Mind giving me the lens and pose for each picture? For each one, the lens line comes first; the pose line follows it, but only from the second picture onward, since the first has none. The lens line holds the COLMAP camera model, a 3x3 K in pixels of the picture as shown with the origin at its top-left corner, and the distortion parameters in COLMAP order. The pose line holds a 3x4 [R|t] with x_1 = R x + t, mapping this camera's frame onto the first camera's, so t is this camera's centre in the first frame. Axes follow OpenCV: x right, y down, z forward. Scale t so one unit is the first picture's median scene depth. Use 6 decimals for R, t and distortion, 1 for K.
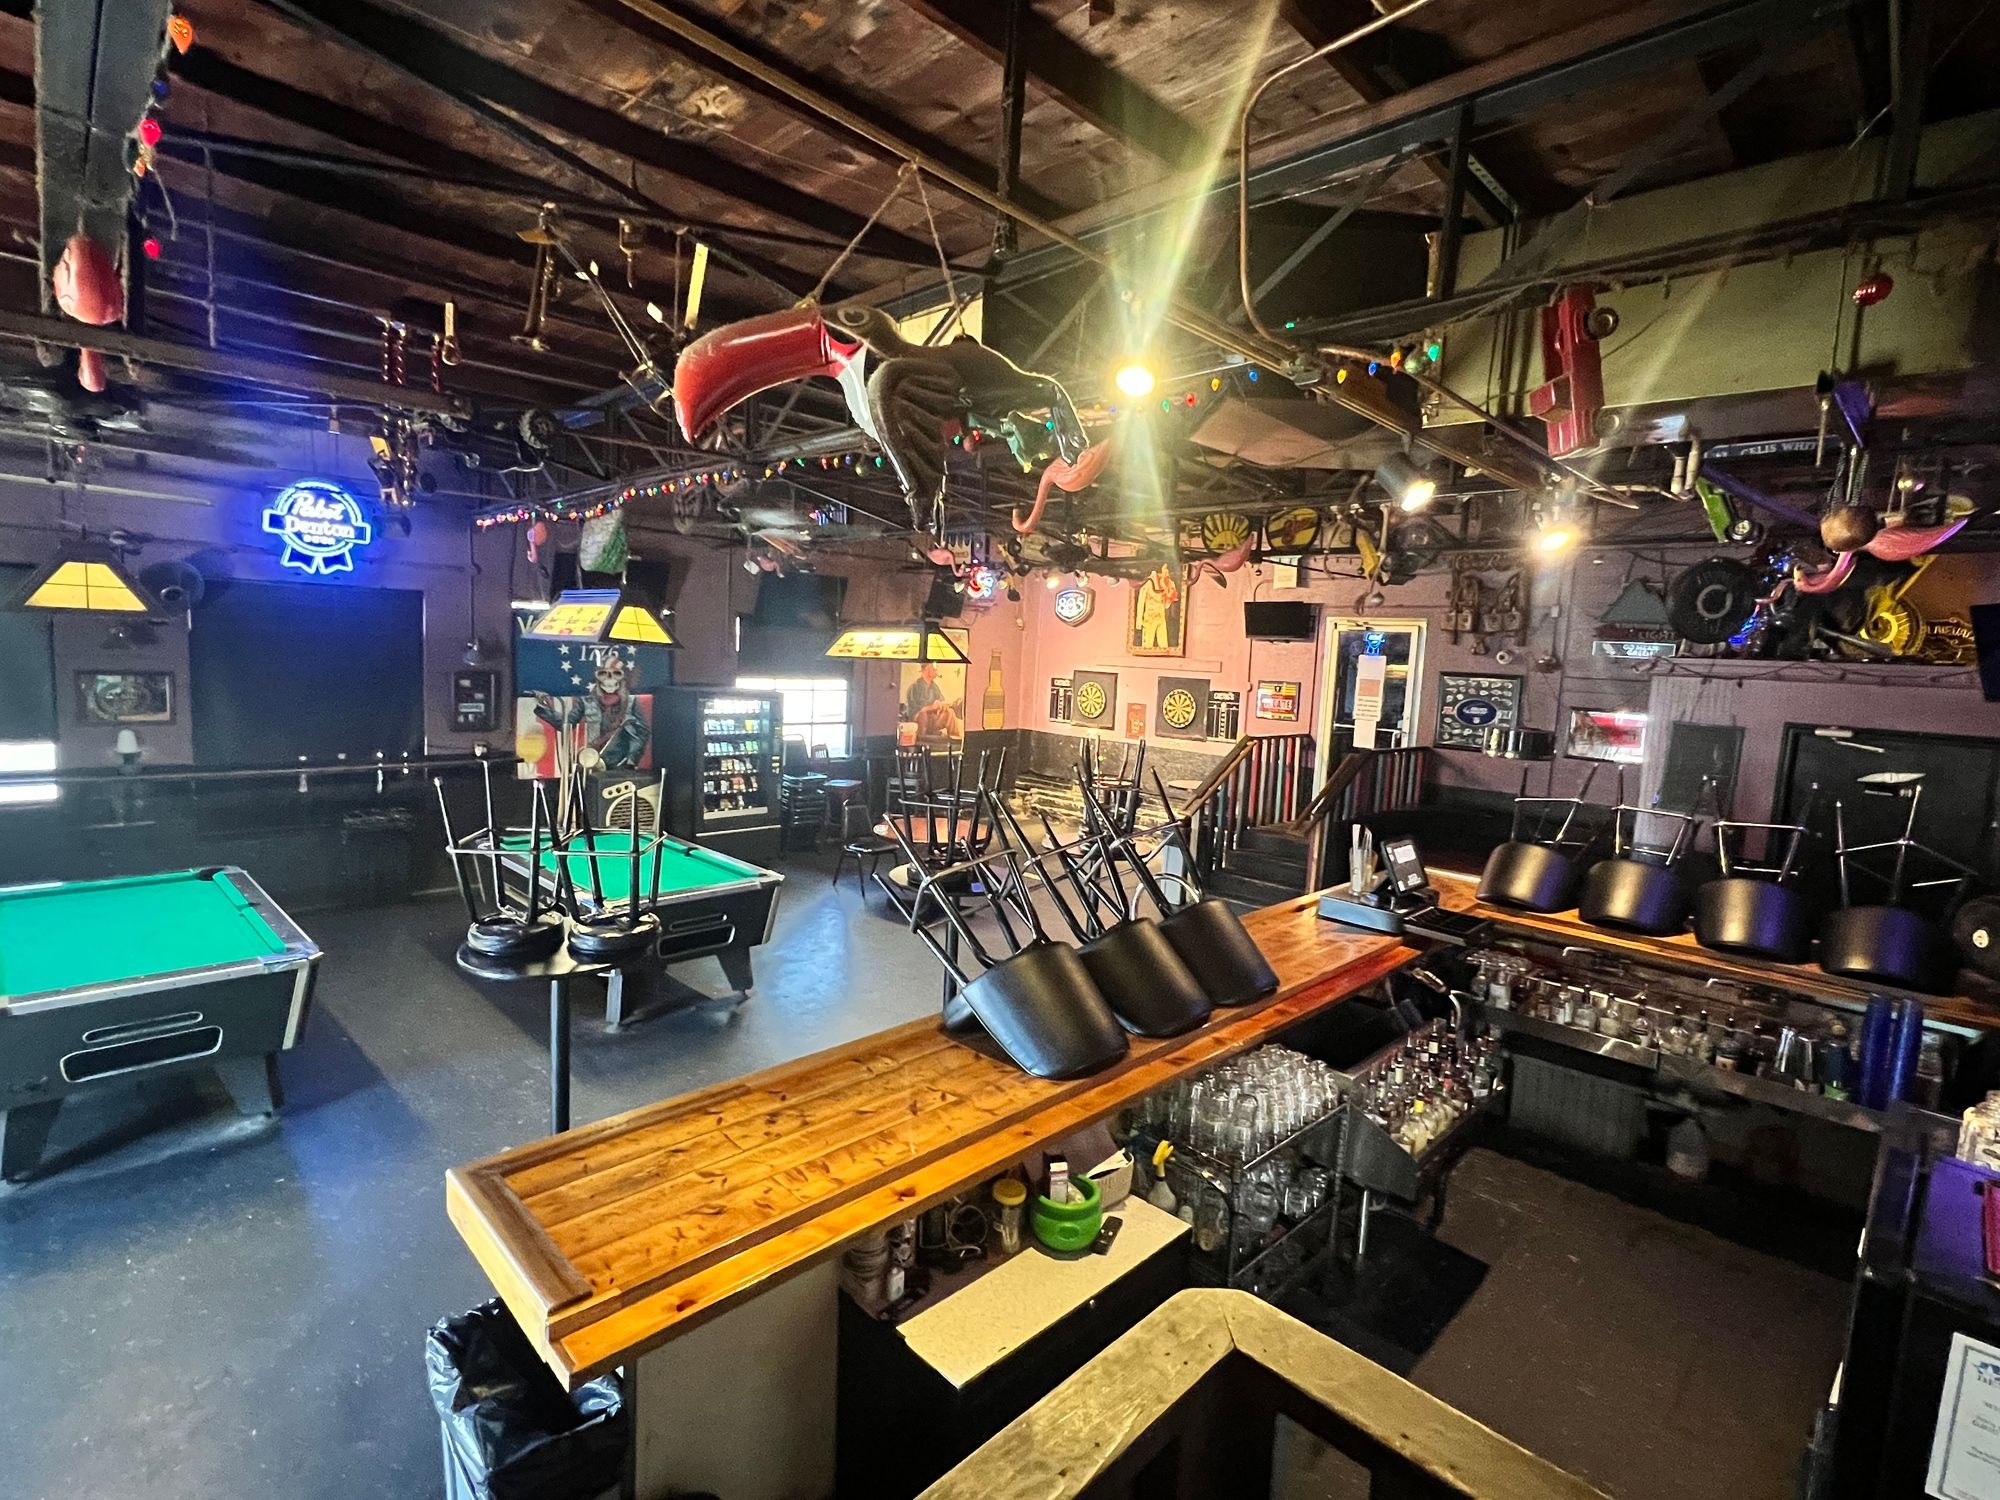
lens RADIAL K [[942.8, 0, 1000.0], [0, 942.8, 750.0], [0, 0, 1]] dist [0.001345, 0.000344]
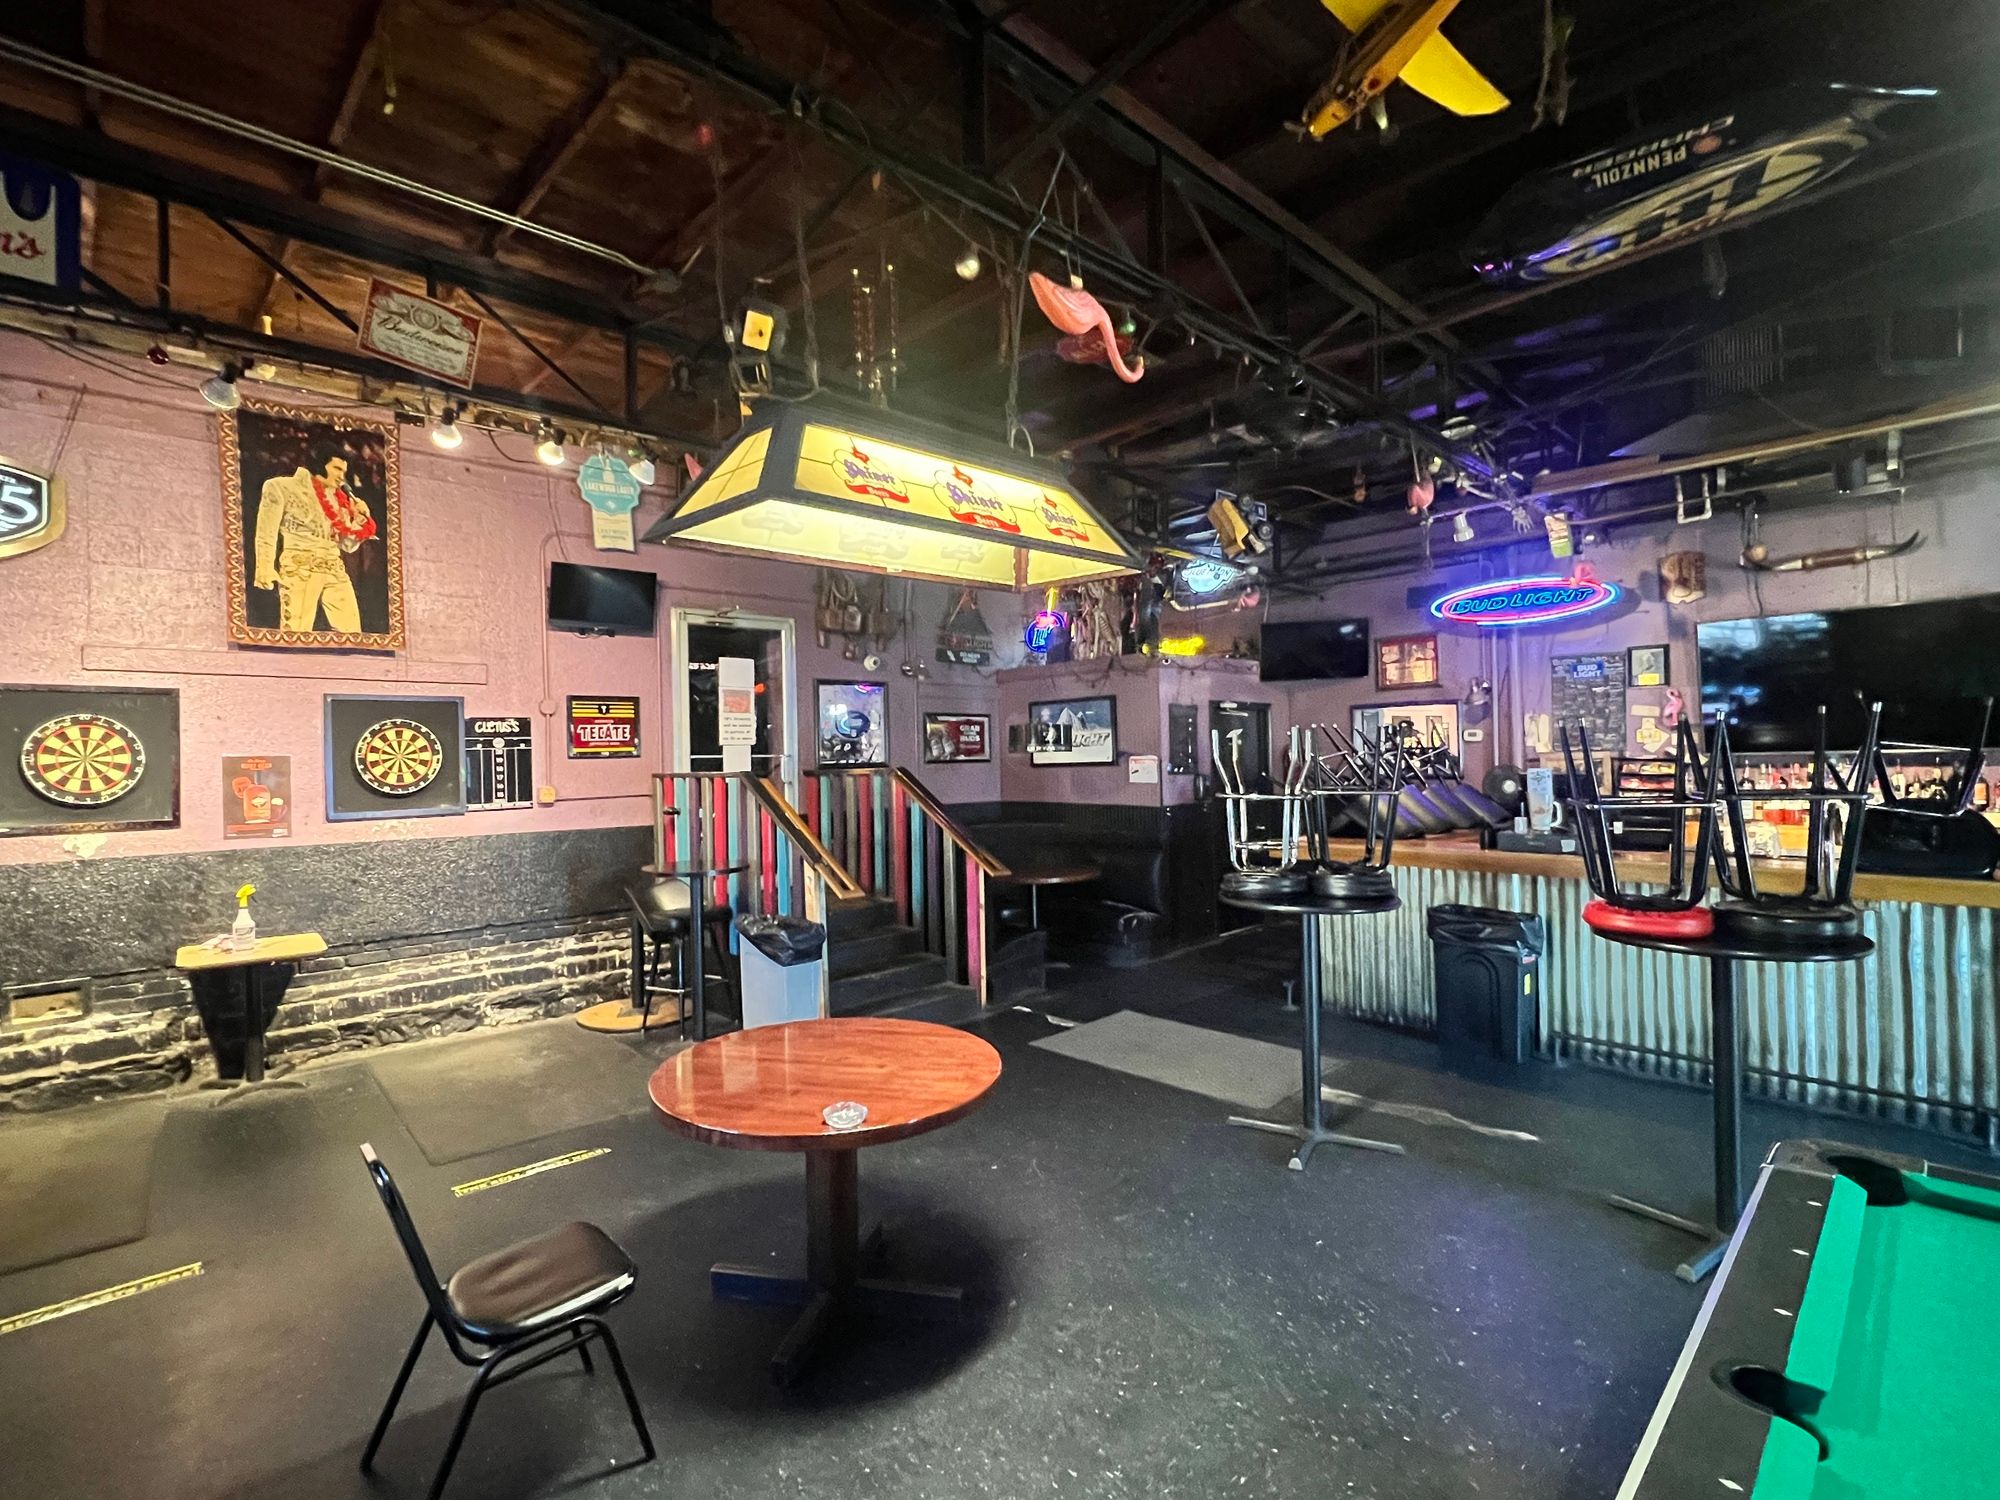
lens RADIAL K [[942.8, 0, 1000.0], [0, 942.8, 750.0], [0, 0, 1]] dist [0.001345, 0.000344]
pose [[0.013627, -0.038089, 0.999181, -0.314972], [0.130794, 0.990756, 0.035984, -0.024571], [-0.991316, 0.130197, 0.018483, 0.692627]]
